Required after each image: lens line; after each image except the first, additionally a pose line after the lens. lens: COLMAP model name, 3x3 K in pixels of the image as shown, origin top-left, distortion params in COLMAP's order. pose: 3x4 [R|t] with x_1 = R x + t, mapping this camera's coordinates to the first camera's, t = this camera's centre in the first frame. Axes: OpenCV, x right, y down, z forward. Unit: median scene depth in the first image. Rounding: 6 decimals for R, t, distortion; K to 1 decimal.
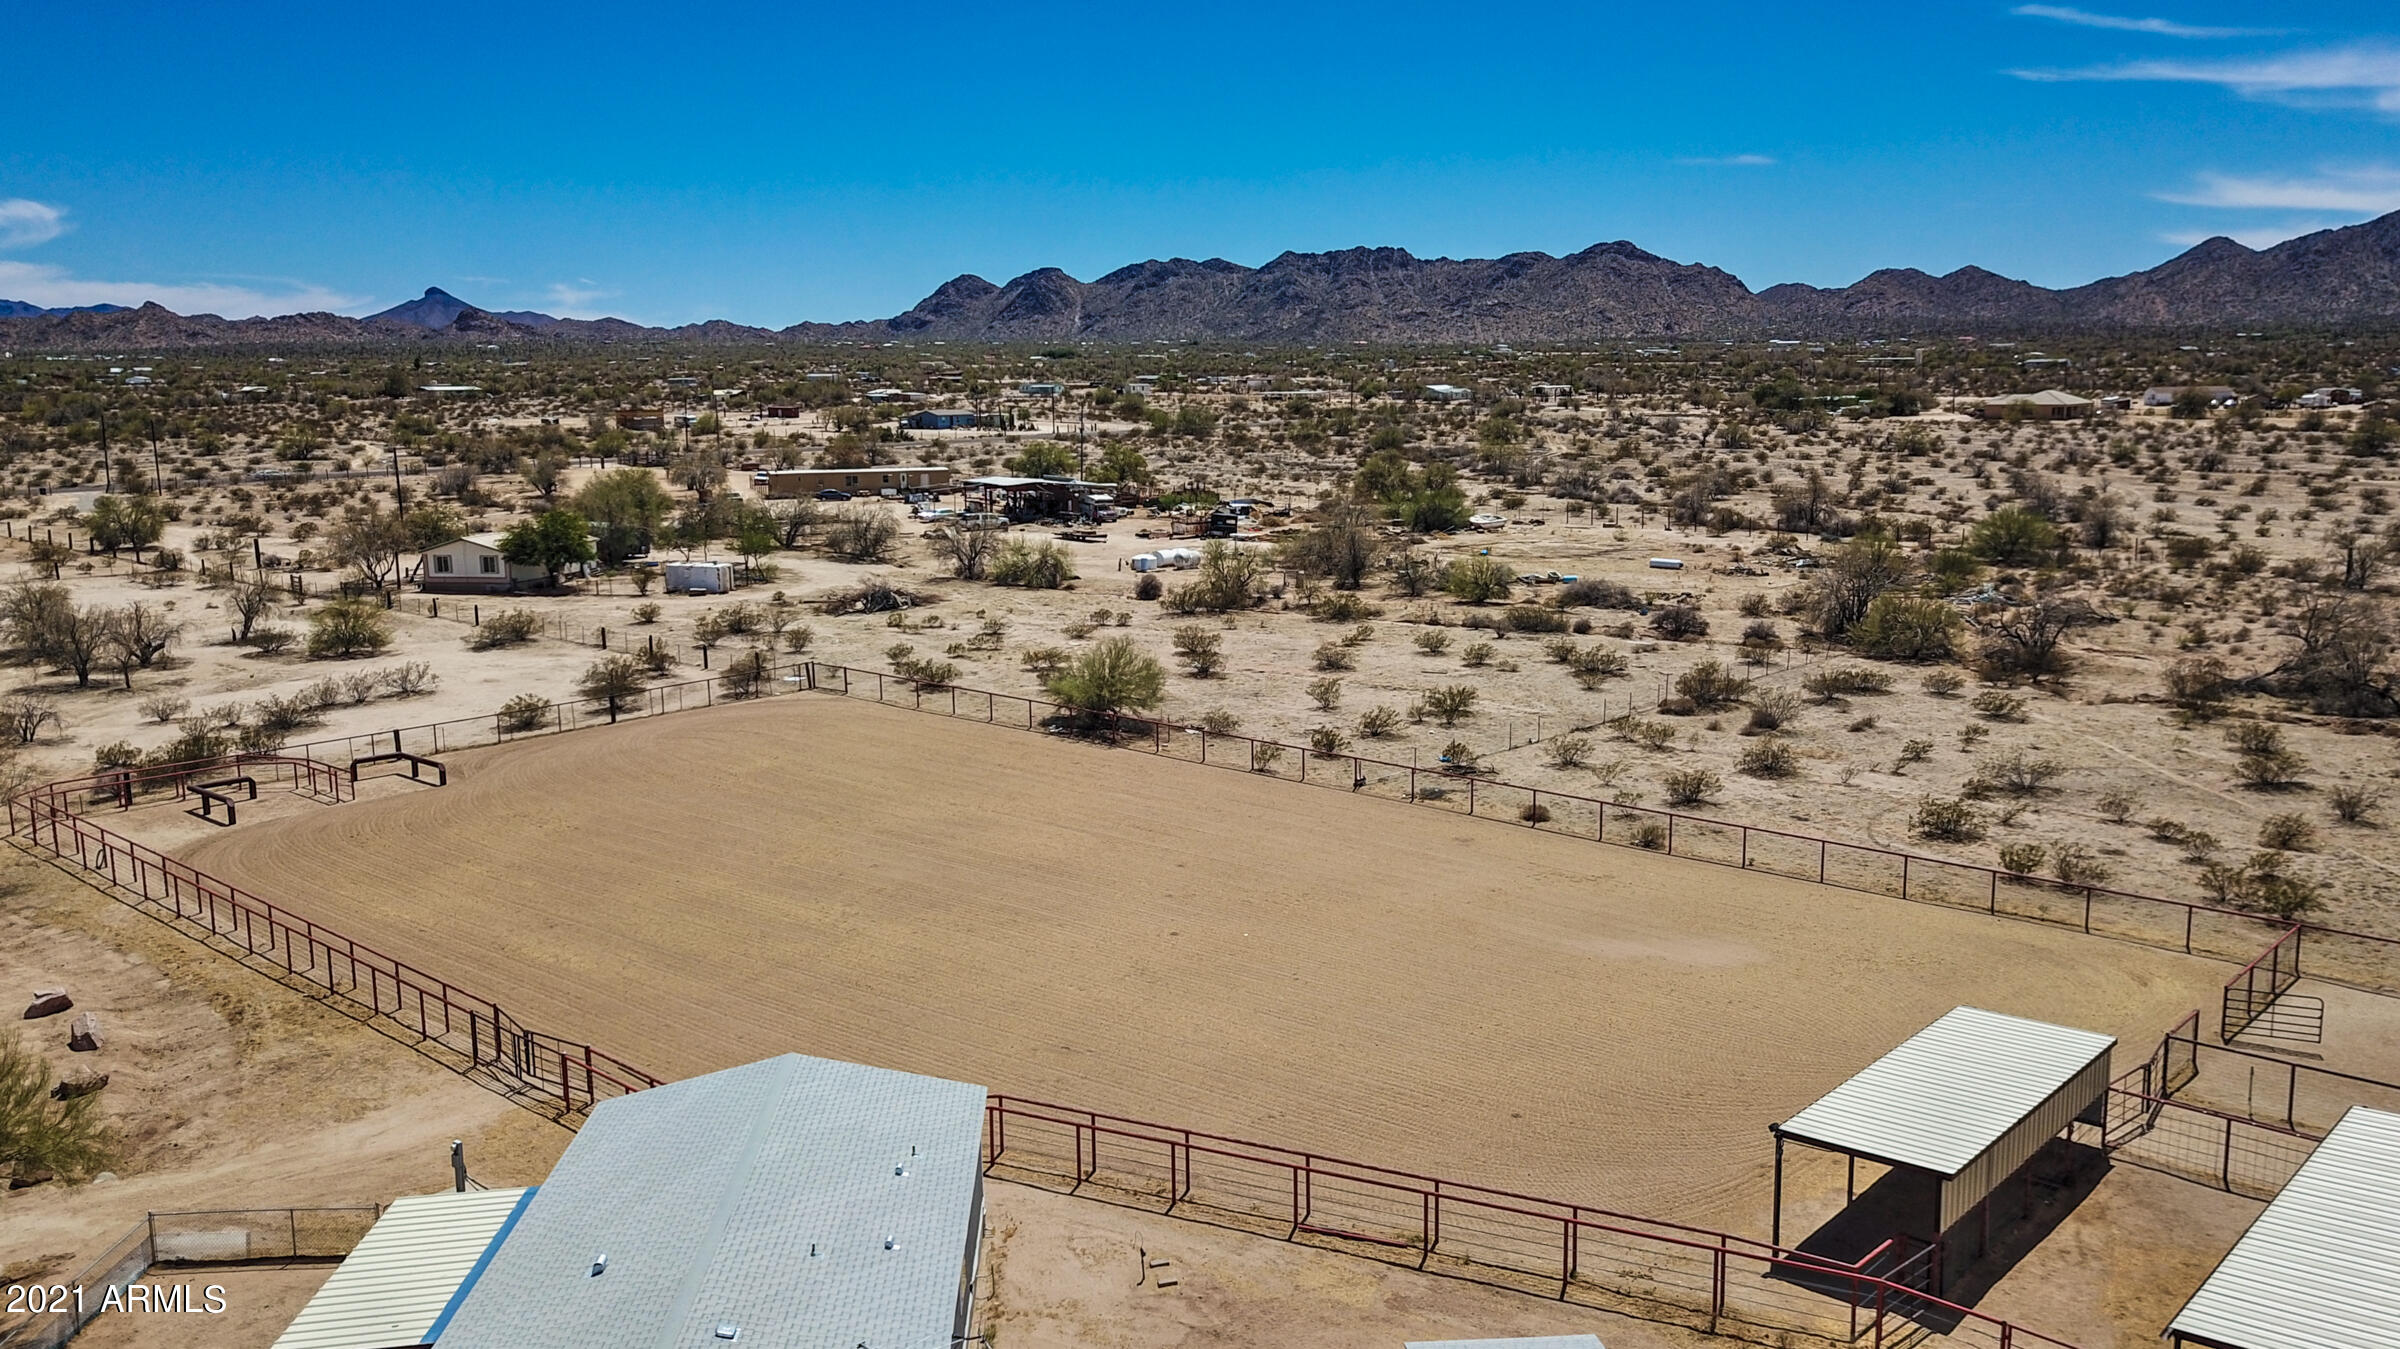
lens RADIAL K [[1894.3, 0, 1200.0], [0, 1894.3, 674.5], [0, 0, 1]] dist [0.020591, 0.005634]
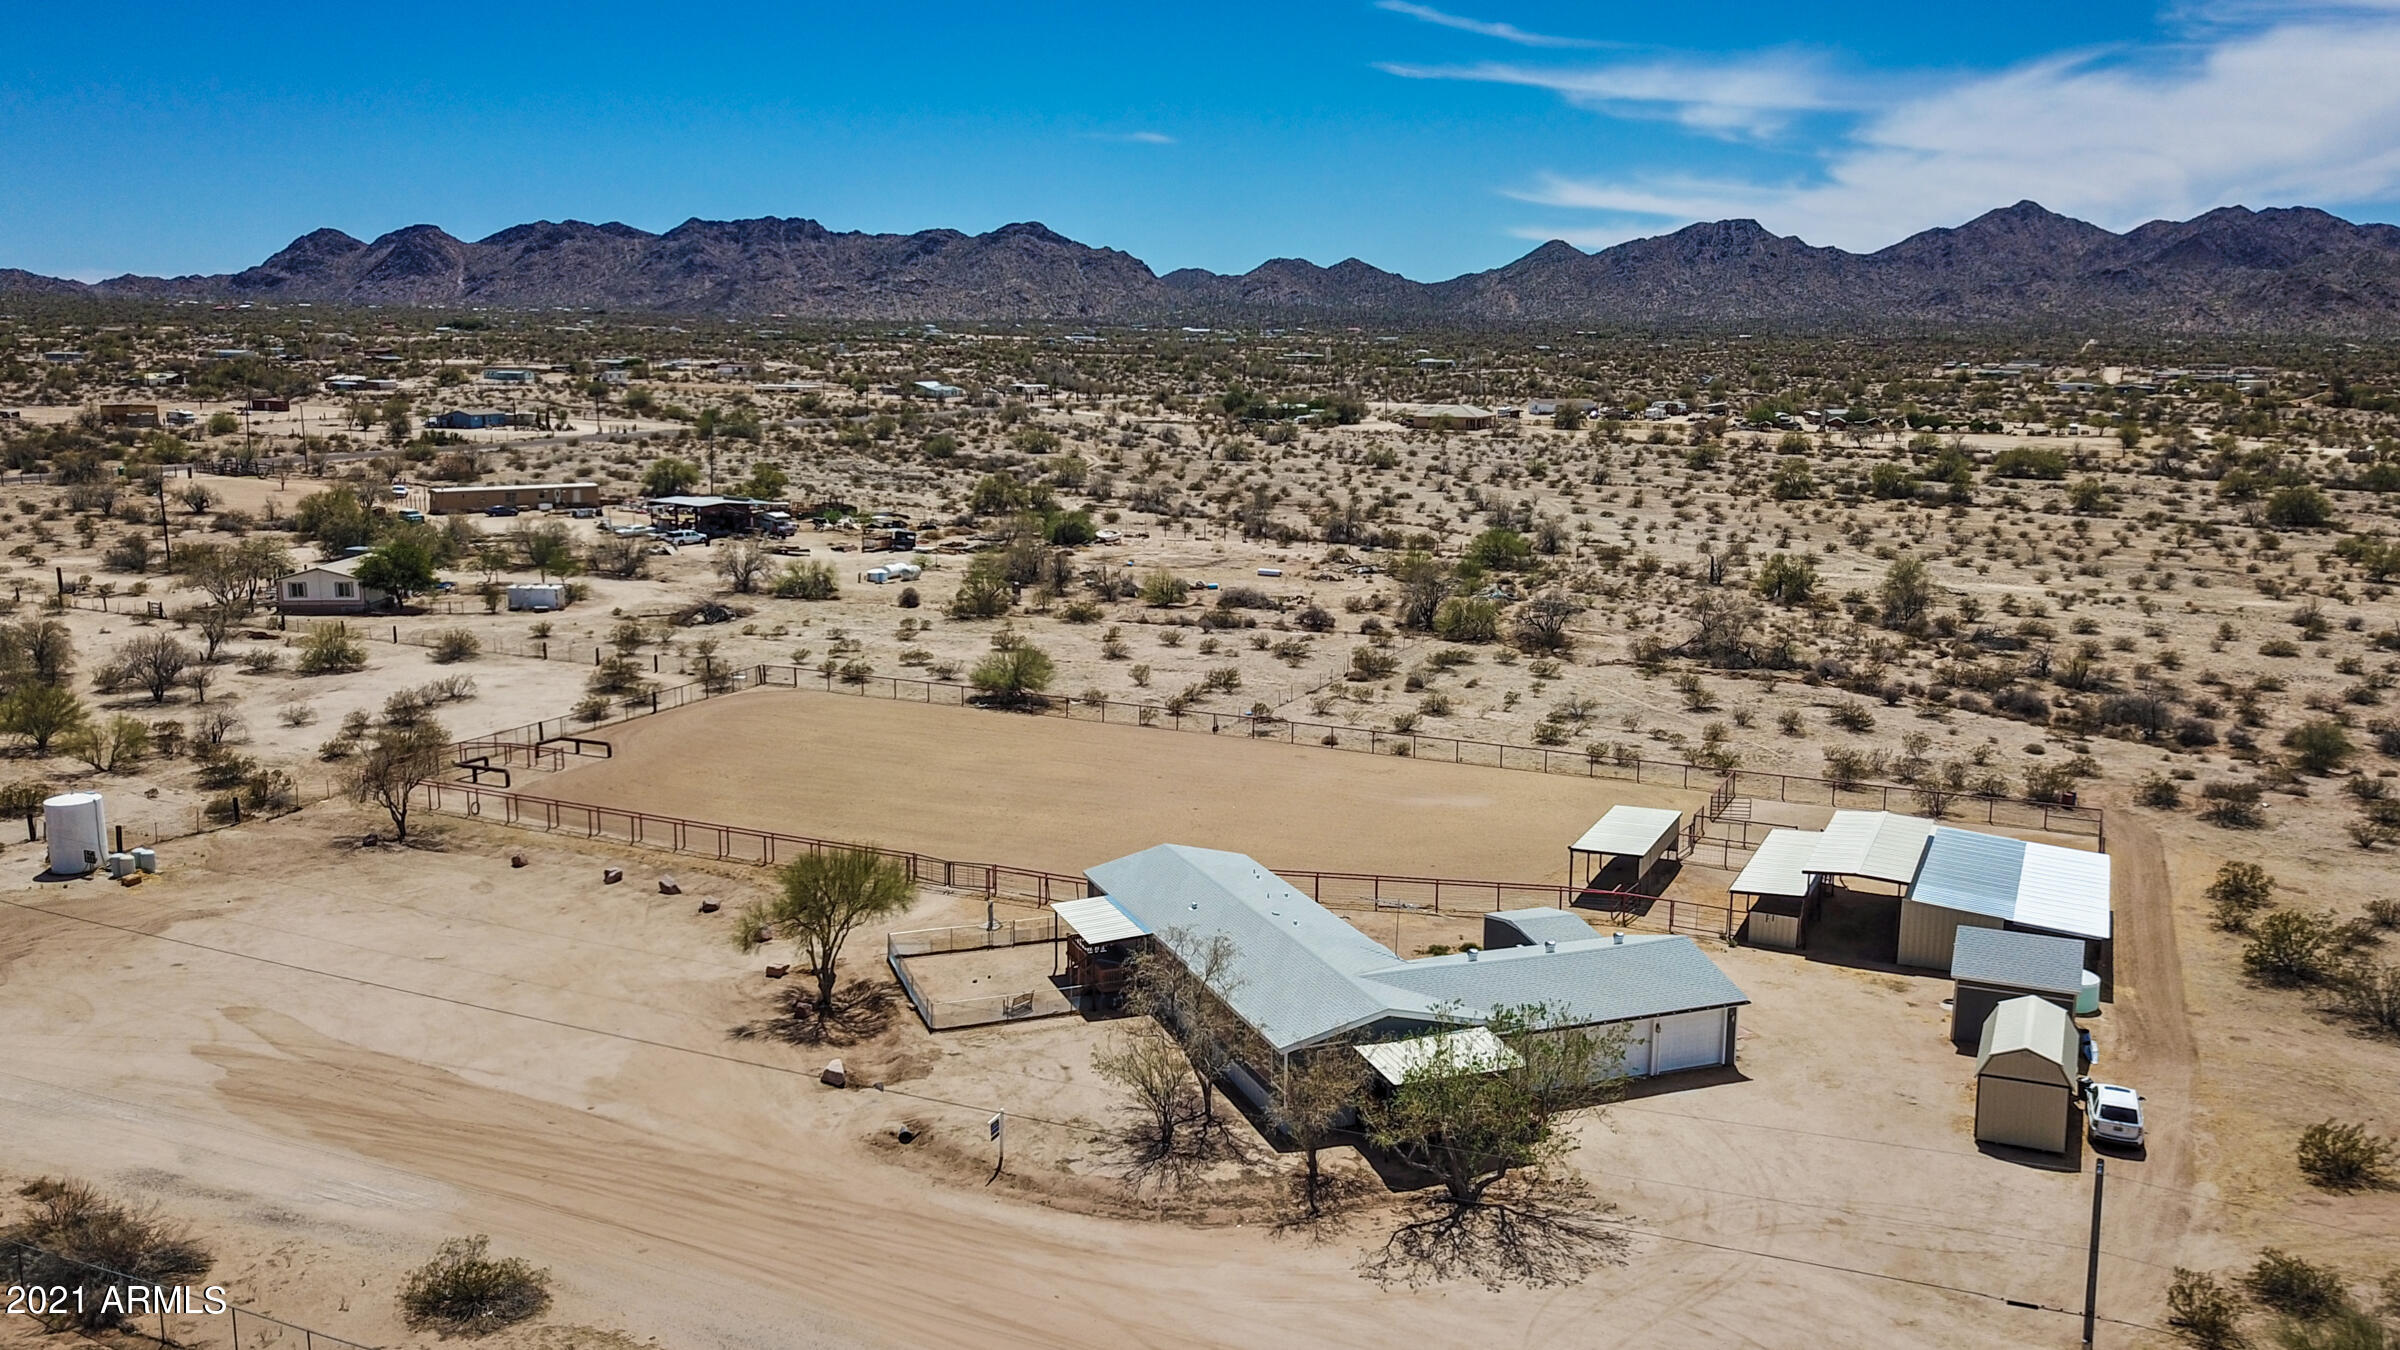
lens RADIAL K [[1894.3, 0, 1200.0], [0, 1894.3, 675.0], [0, 0, 1]] dist [0.020591, 0.005634]
pose [[0.955216, -0.032157, 0.294156, -0.278845], [0.028598, 0.999457, 0.016396, -0.011238], [-0.294524, -0.007249, 0.955617, -0.382664]]
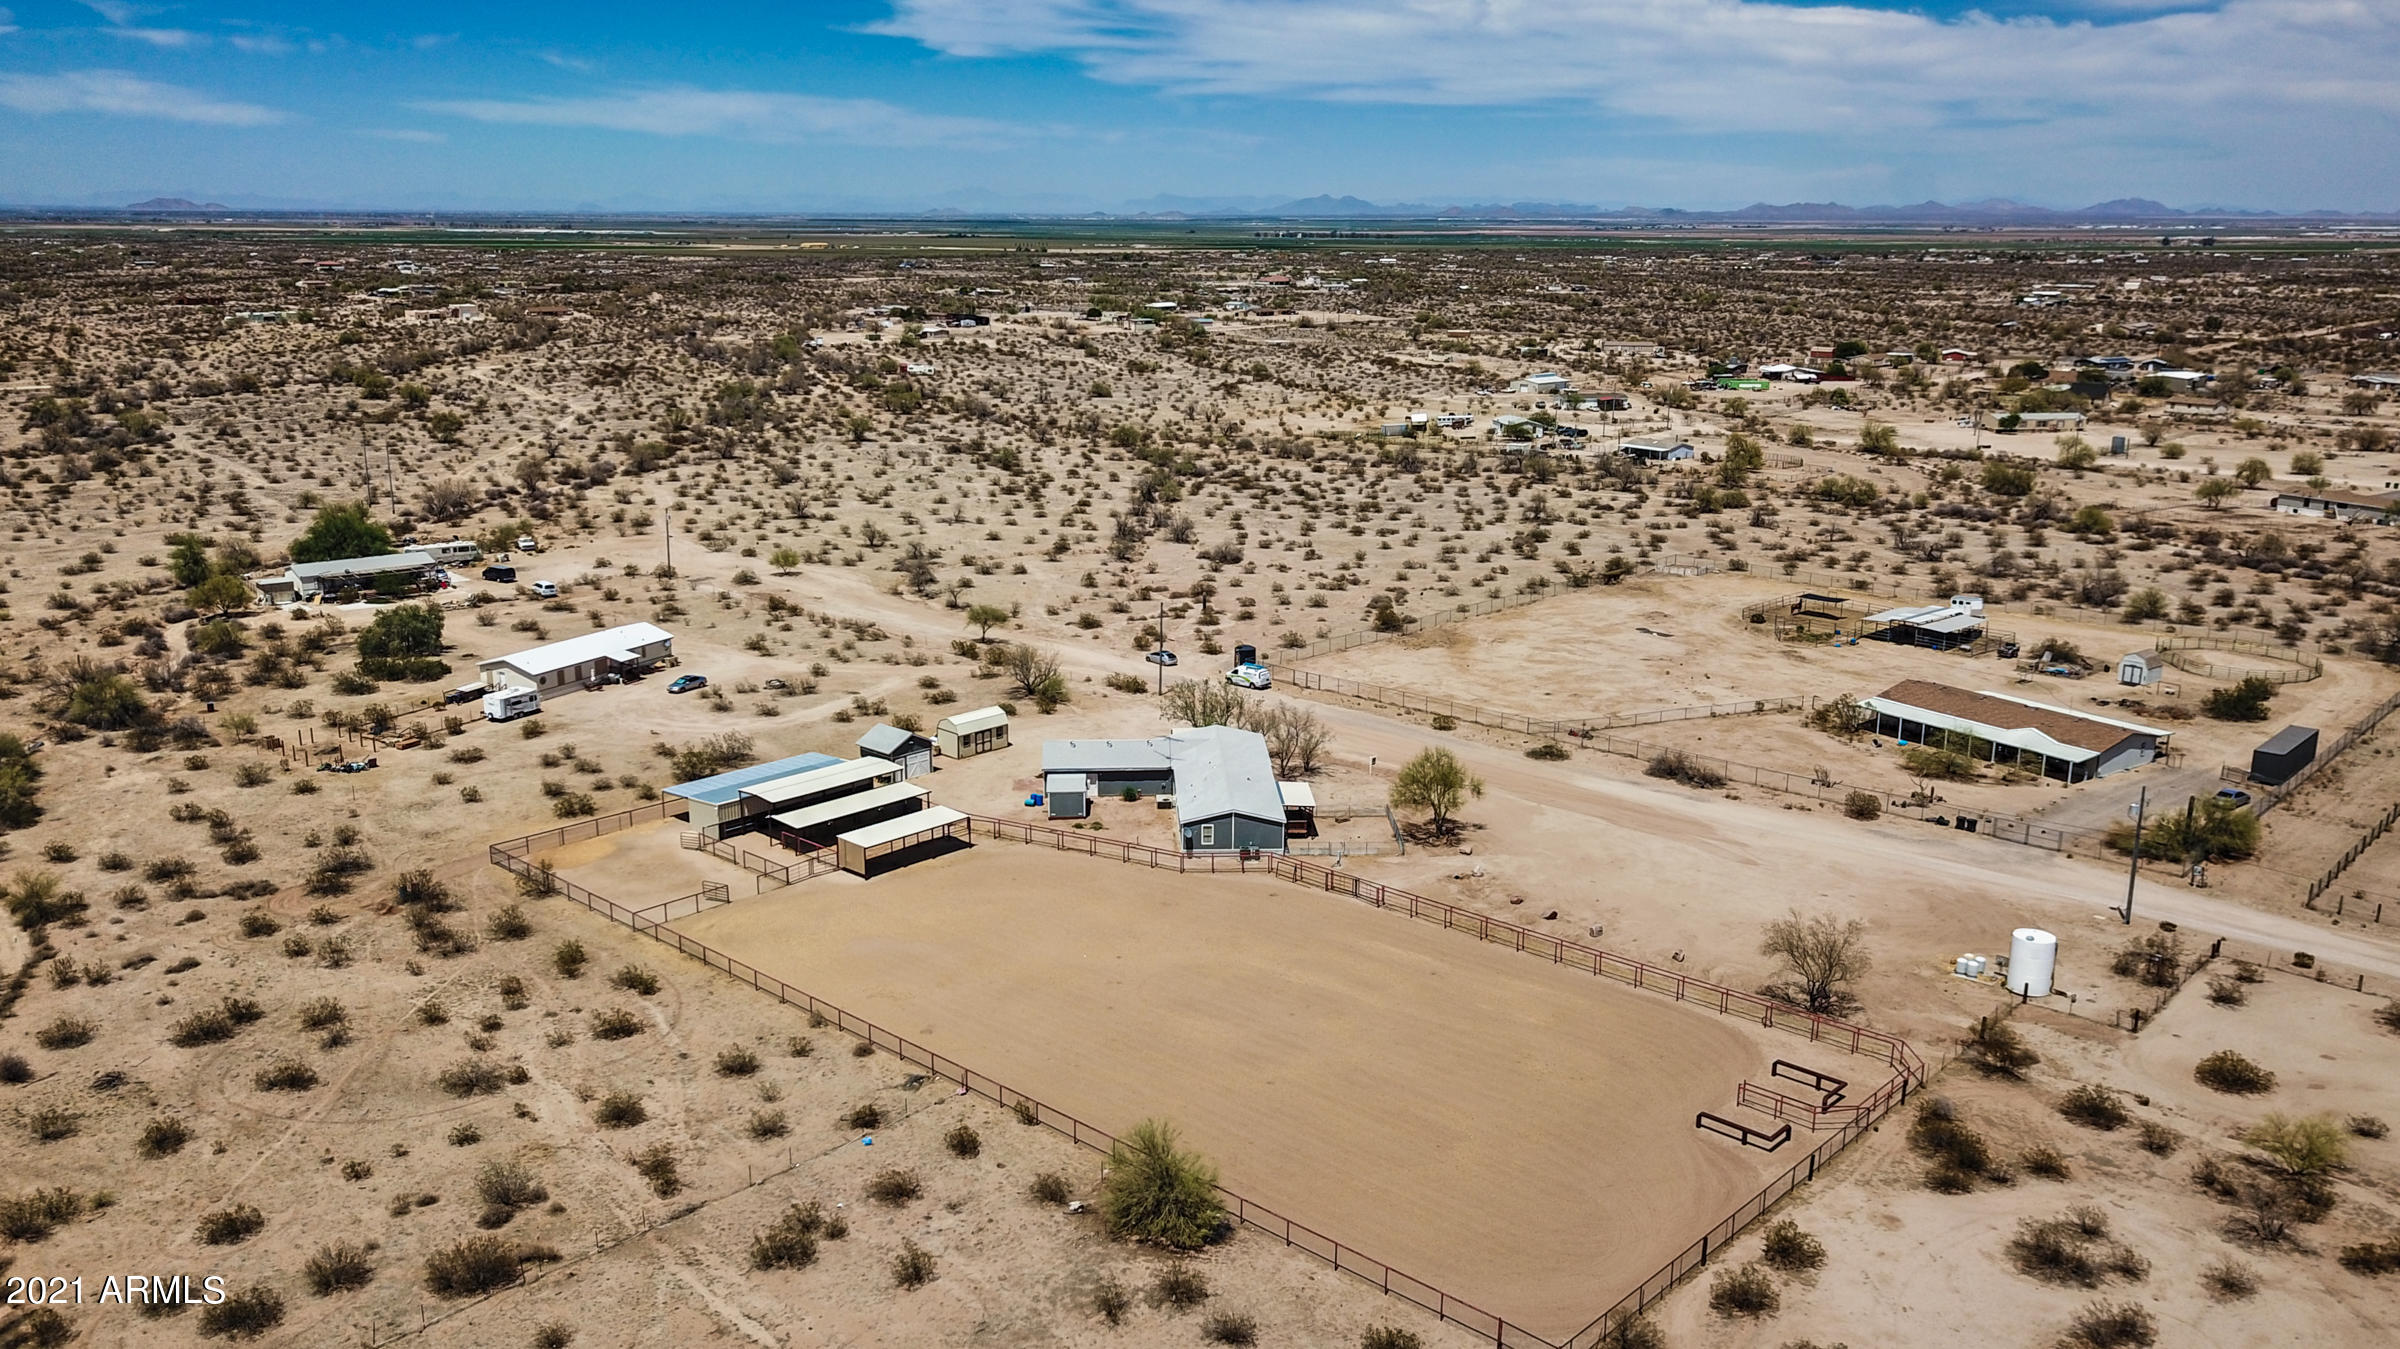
lens RADIAL K [[1894.3, 0, 1200.0], [0, 1894.3, 674.5], [0, 0, 1]] dist [0.020591, 0.005634]
pose [[-0.999862, 0.001279, 0.016580, -0.069119], [0.007732, 0.918456, 0.395447, -0.494718], [-0.014722, 0.395521, -0.918339, 1.425552]]
